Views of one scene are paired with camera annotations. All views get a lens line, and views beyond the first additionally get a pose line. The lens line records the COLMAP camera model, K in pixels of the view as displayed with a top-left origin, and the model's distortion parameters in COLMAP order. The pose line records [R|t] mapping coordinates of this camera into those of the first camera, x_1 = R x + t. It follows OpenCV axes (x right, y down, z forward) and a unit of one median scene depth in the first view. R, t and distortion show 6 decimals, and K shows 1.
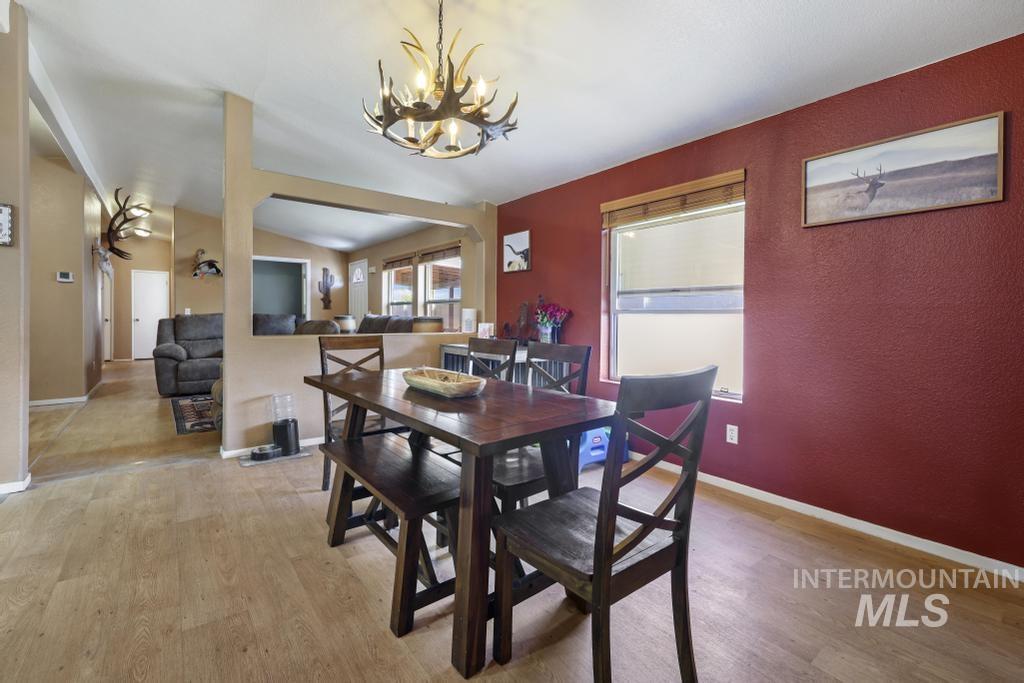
lens RADIAL K [[453.9, 0, 509.6], [0, 453.9, 317.6], [0, 0, 1]] dist [-0.000194, -0.000115]
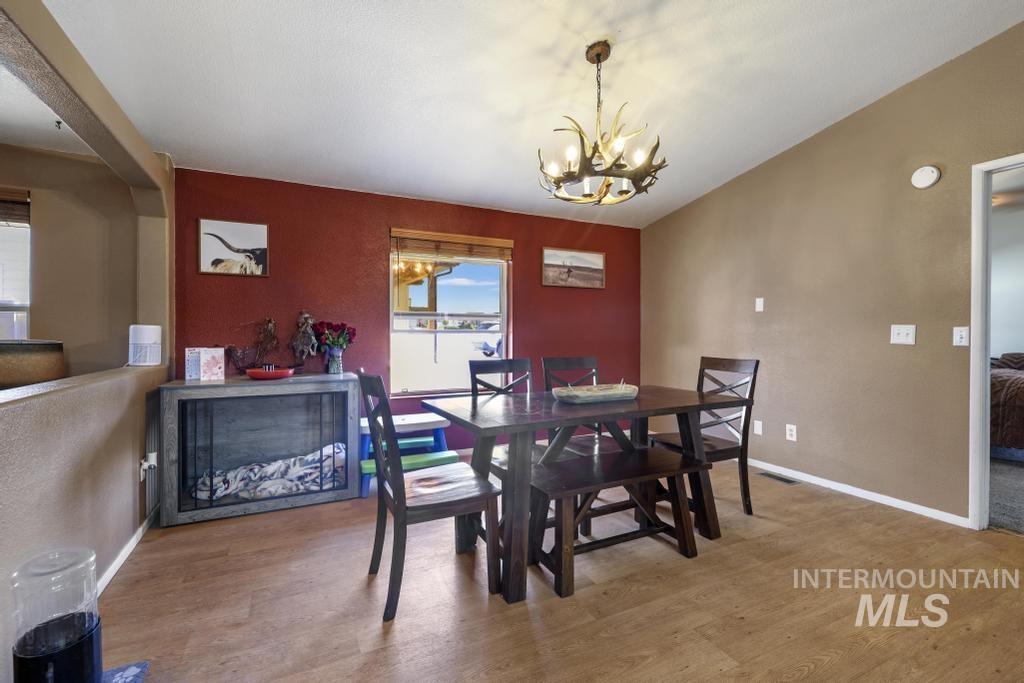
lens RADIAL K [[435.8, 0, 507.6], [0, 435.8, 337.5], [0, 0, 1]] dist [-0.001981, -0.000090]
pose [[0.203532, -0.014678, 0.978958, -0.589302], [0.003688, 0.999892, 0.014225, -0.010645], [-0.979061, 0.000715, 0.203564, 0.442137]]
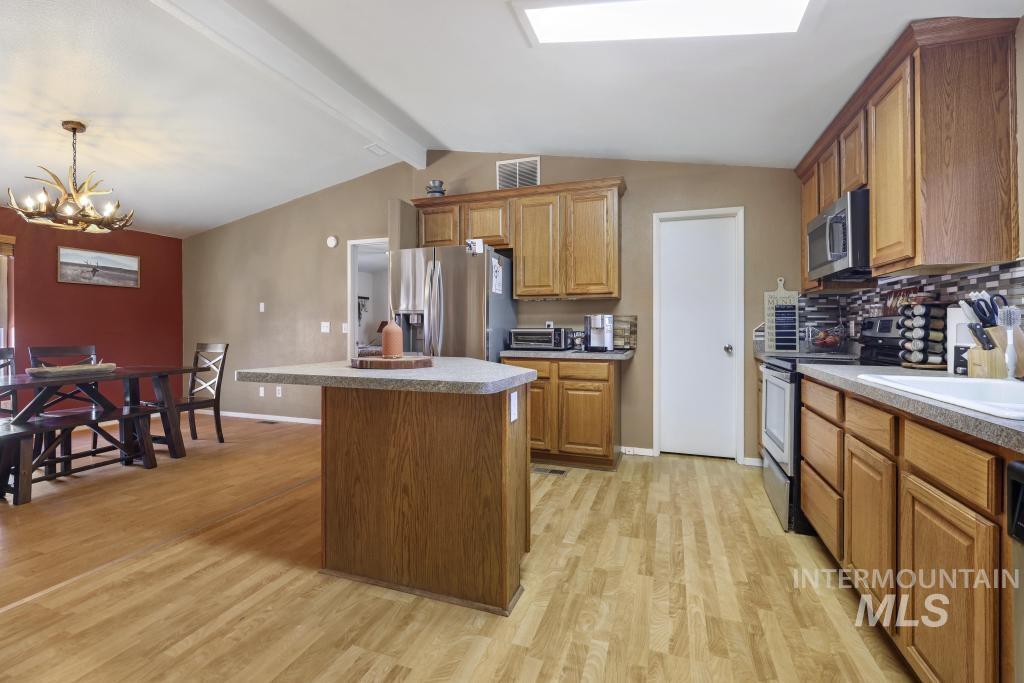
lens RADIAL K [[438.3, 0, 511.7], [0, 438.3, 327.2], [0, 0, 1]] dist [-0.002086, -0.000602]
pose [[-0.537208, -0.006144, 0.843427, -1.073487], [0.001178, 0.999967, 0.008034, -0.012214], [-0.843449, 0.005309, -0.537183, 0.215100]]
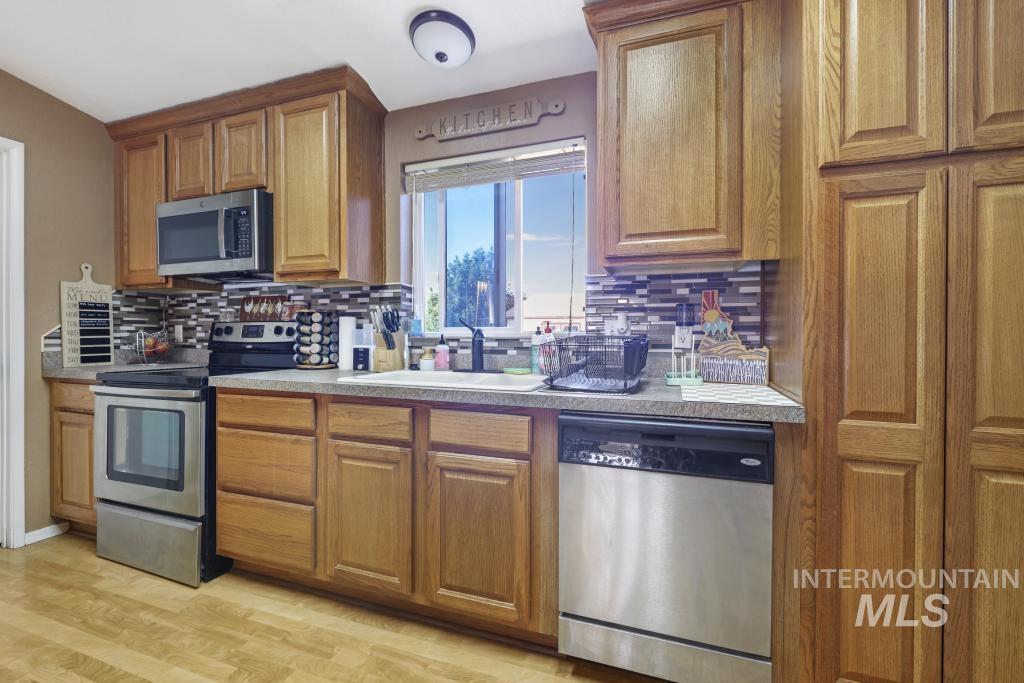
lens RADIAL K [[441.8, 0, 517.8], [0, 441.8, 334.2], [0, 0, 1]] dist [0.000377, 0.000087]
pose [[-0.842439, -0.004382, -0.538774, -0.835111], [-0.009471, 0.999933, 0.006677, -0.011897], [0.538709, 0.010727, -0.842424, 0.178071]]
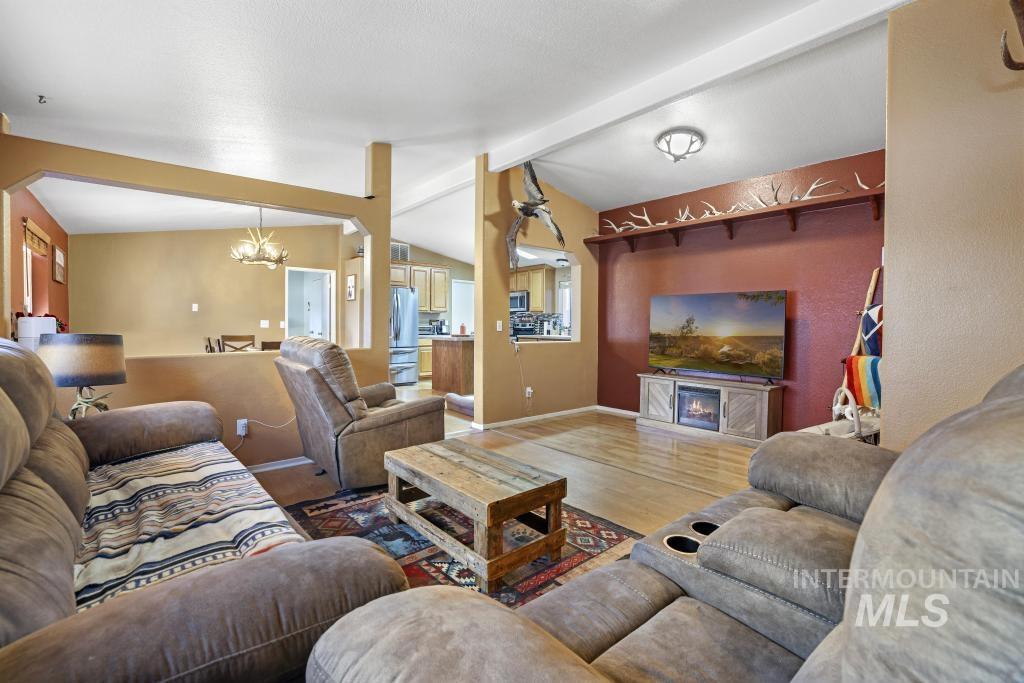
lens RADIAL K [[462.4, 0, 512.0], [0, 462.4, 341.5], [0, 0, 1]] dist [0.001054, 0.000328]
pose [[-0.998733, -0.012883, -0.048651, -0.684892], [-0.015202, 0.998751, 0.047588, -0.035210], [0.047977, 0.048268, -0.997682, 1.786594]]
